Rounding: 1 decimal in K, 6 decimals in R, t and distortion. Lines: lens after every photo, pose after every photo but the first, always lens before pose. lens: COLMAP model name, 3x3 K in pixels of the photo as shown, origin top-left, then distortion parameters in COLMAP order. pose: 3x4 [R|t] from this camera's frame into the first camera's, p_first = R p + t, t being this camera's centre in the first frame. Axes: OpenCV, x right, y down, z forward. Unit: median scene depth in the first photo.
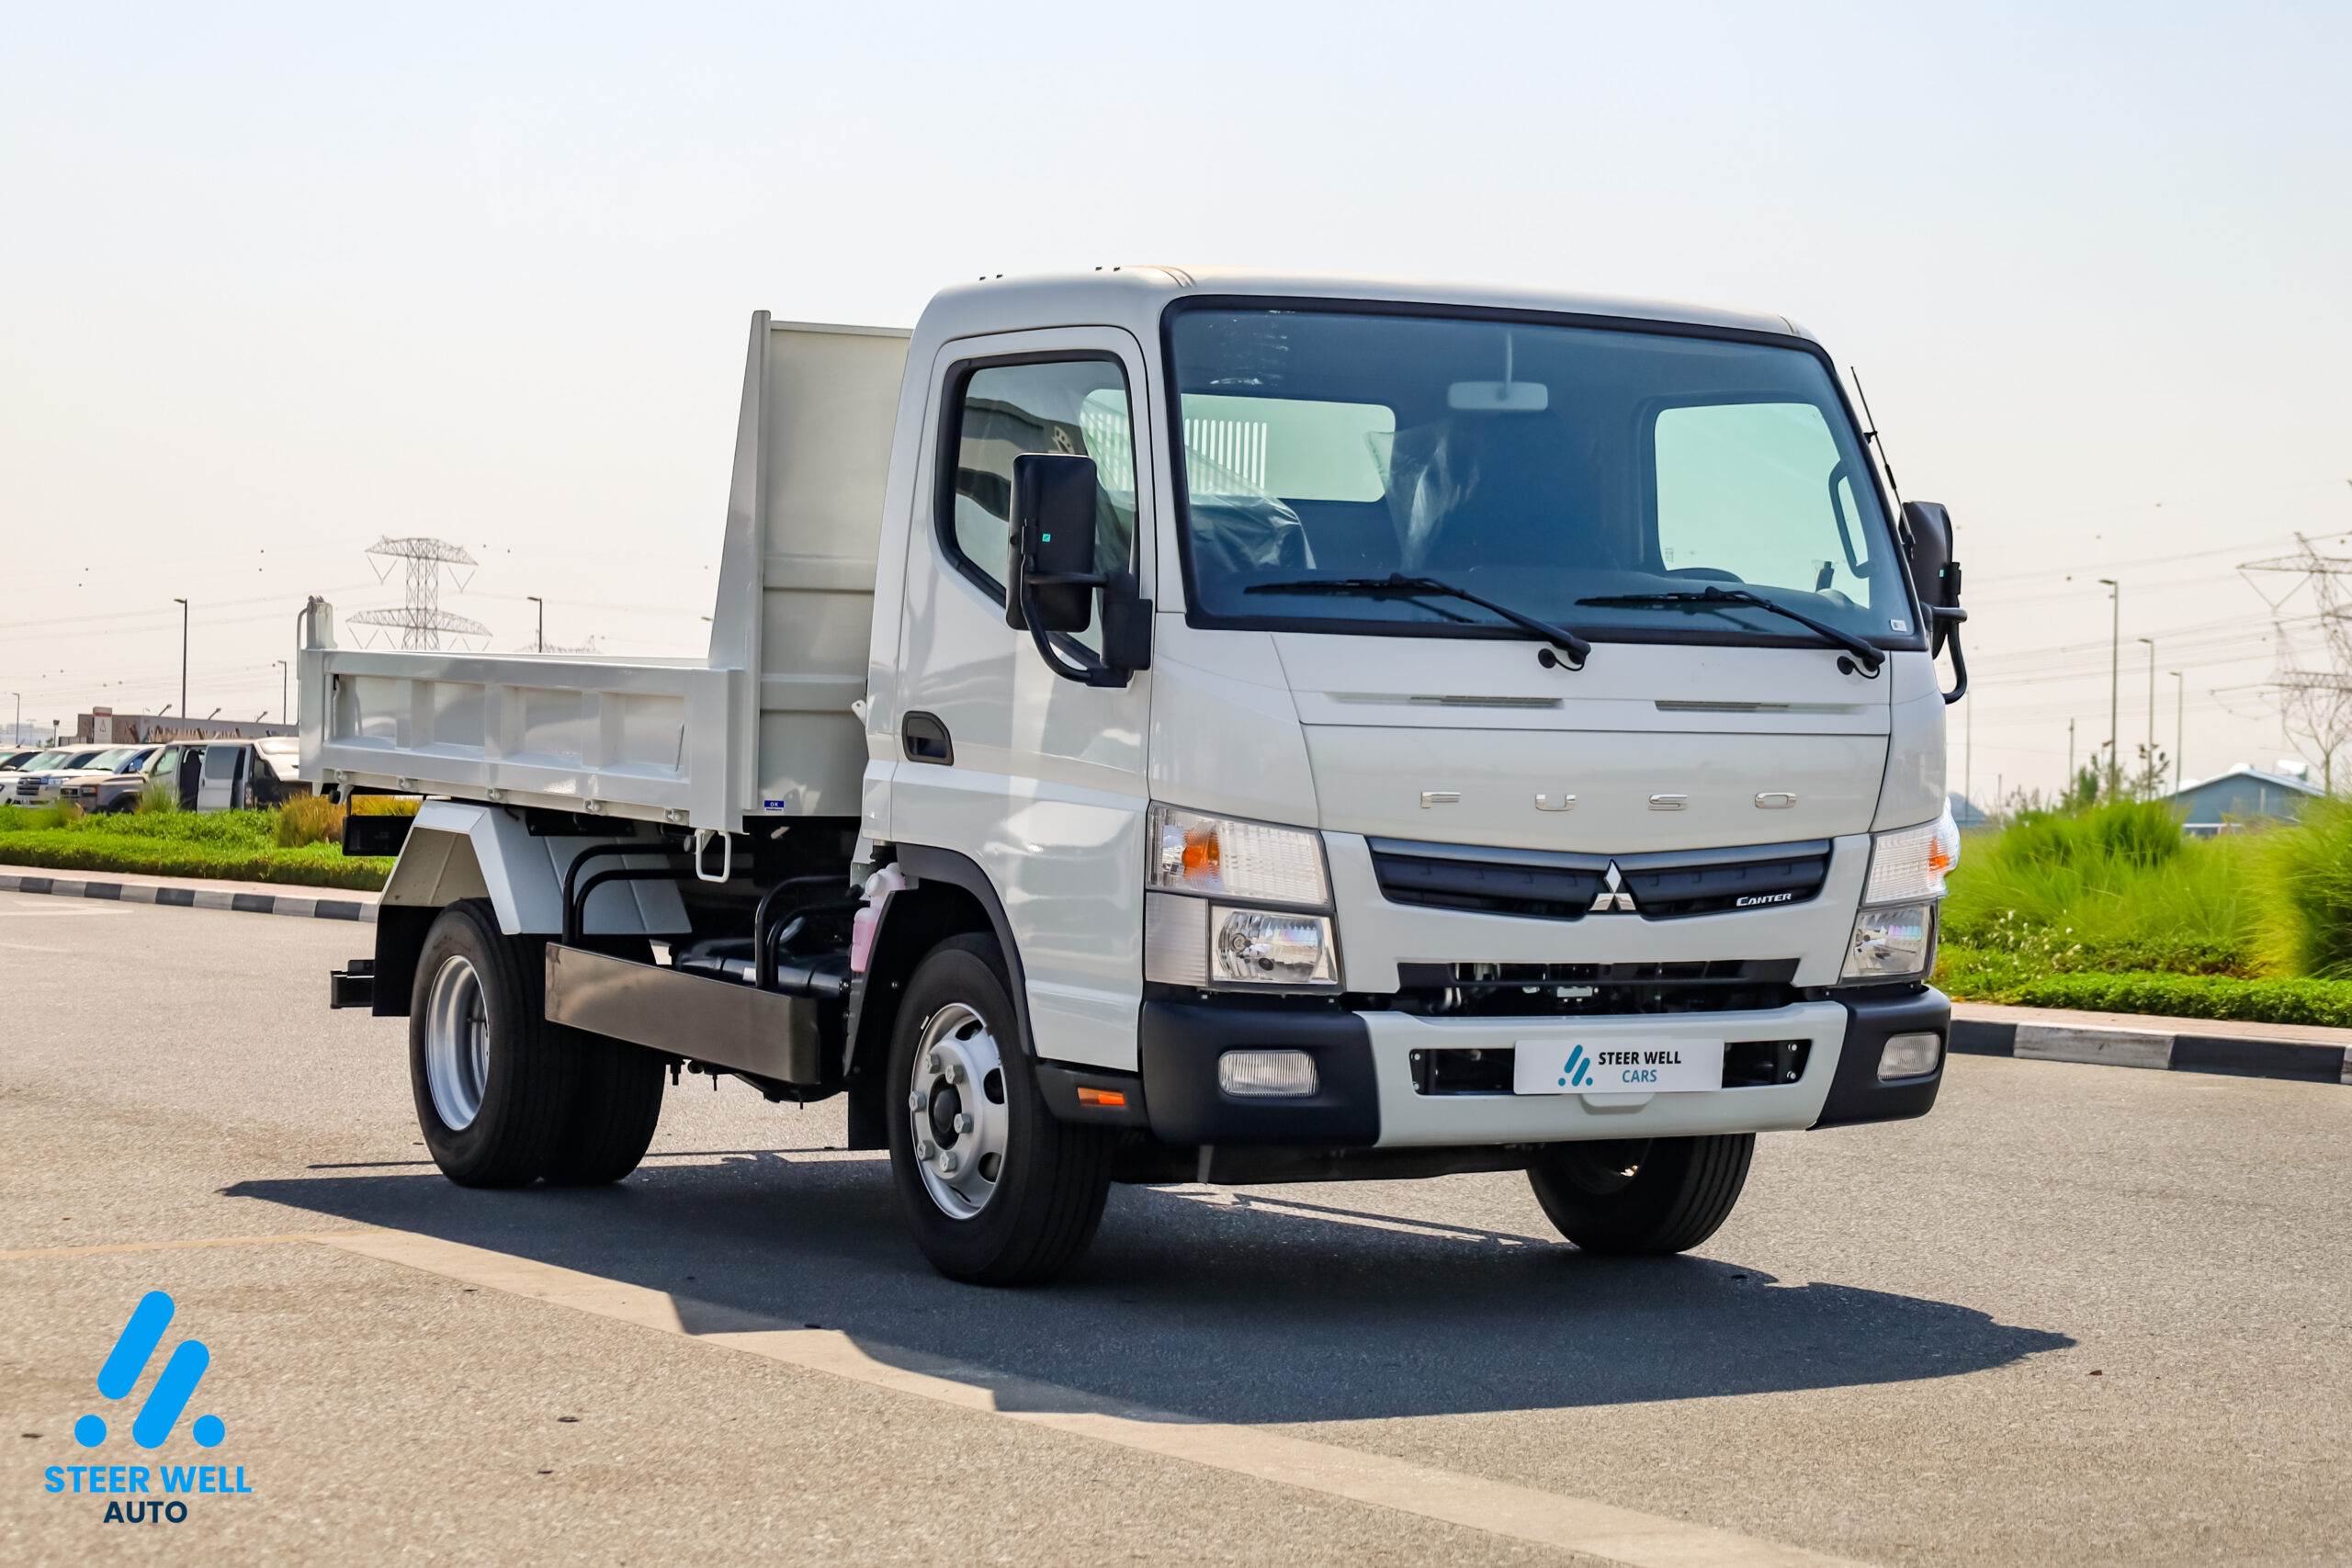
lens RADIAL K [[4570.7, 0, 1176.0], [0, 4570.7, 784.0], [0, 0, 1]] dist [0.033542, -0.254197]
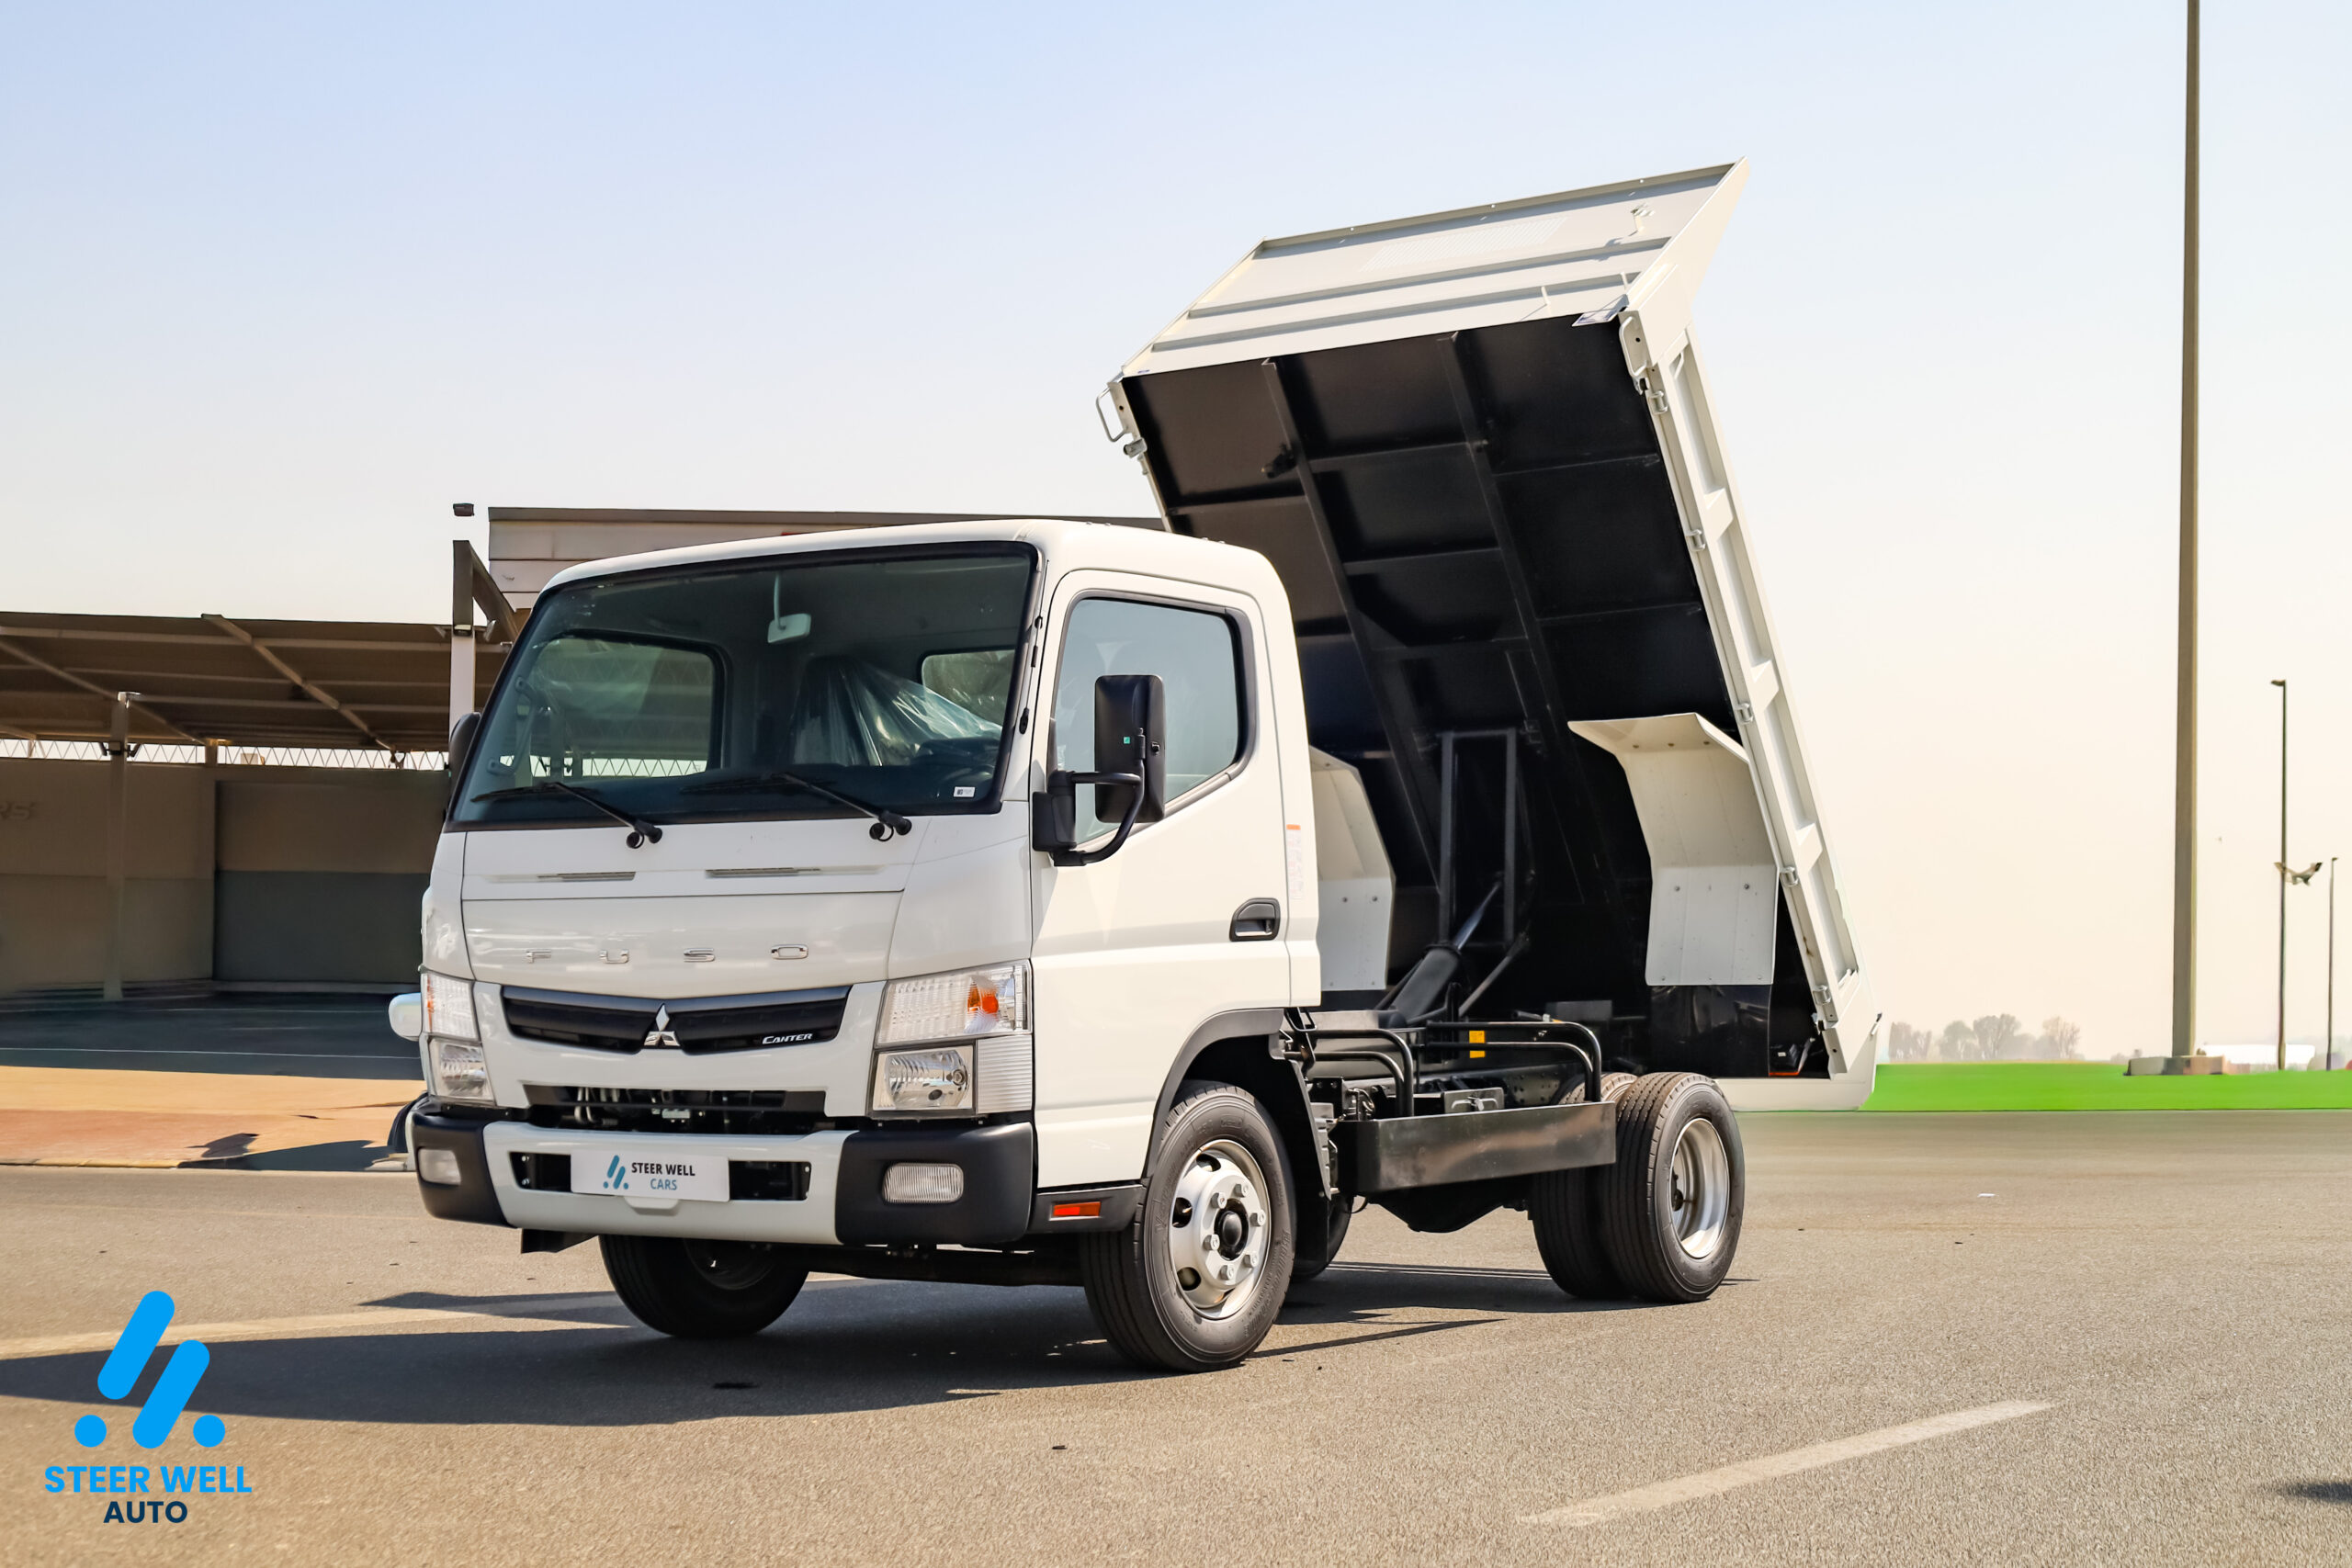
lens RADIAL K [[3020.1, 0, 1179.5], [0, 3020.1, 1013.7], [0, 0, 1]] dist [0.156889, -0.001814]
pose [[0.447685, -0.012569, -0.894103, 0.871448], [-0.006313, 0.999832, -0.017216, 0.032119], [0.894169, 0.013352, 0.447531, 0.765122]]
